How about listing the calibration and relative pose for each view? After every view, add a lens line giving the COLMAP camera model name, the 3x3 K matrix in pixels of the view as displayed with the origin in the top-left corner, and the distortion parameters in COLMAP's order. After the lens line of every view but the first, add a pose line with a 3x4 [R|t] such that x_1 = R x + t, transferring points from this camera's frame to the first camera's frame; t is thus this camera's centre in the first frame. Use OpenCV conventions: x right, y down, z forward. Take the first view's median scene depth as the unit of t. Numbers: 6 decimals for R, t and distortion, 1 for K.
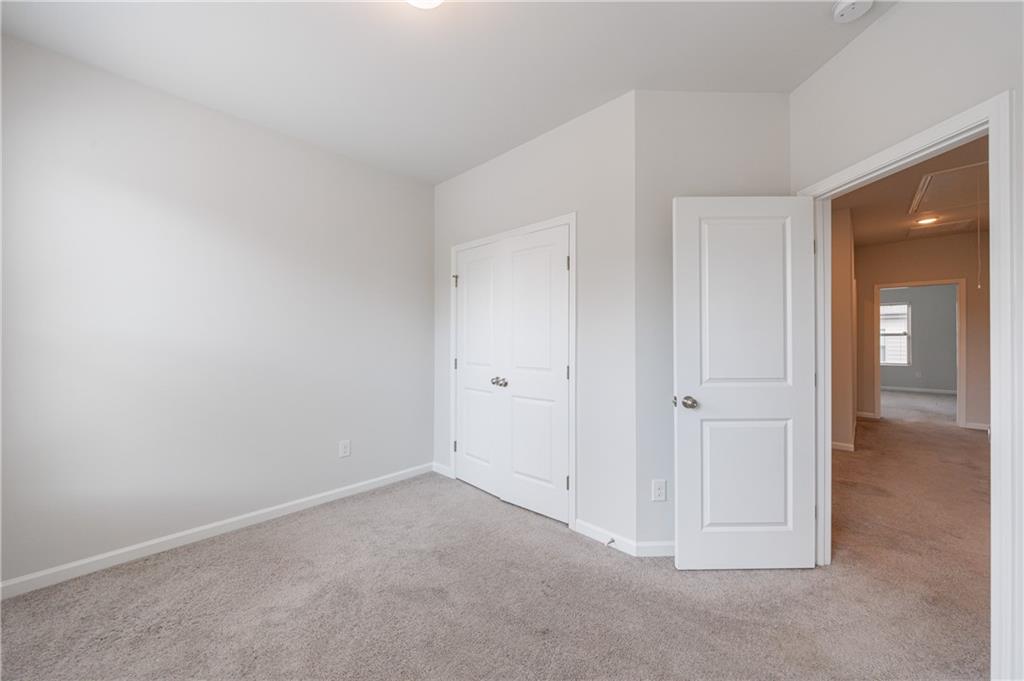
lens RADIAL K [[383.3, 0, 509.3], [0, 383.3, 332.9], [0, 0, 1]] dist [0.000409, -0.000055]
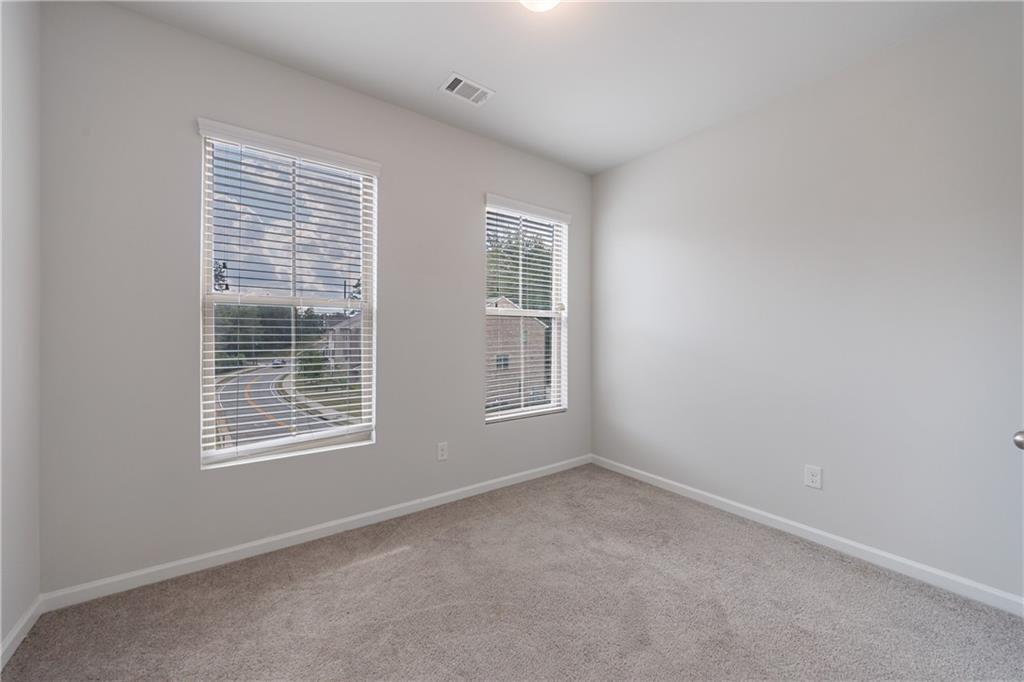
lens RADIAL K [[383.3, 0, 509.3], [0, 383.3, 333.4], [0, 0, 1]] dist [0.000409, -0.000055]
pose [[-0.165259, -0.007938, -0.986218, 0.538629], [-0.001438, 0.999968, -0.007808, 0.039241], [0.986249, 0.000127, -0.165265, 0.716441]]
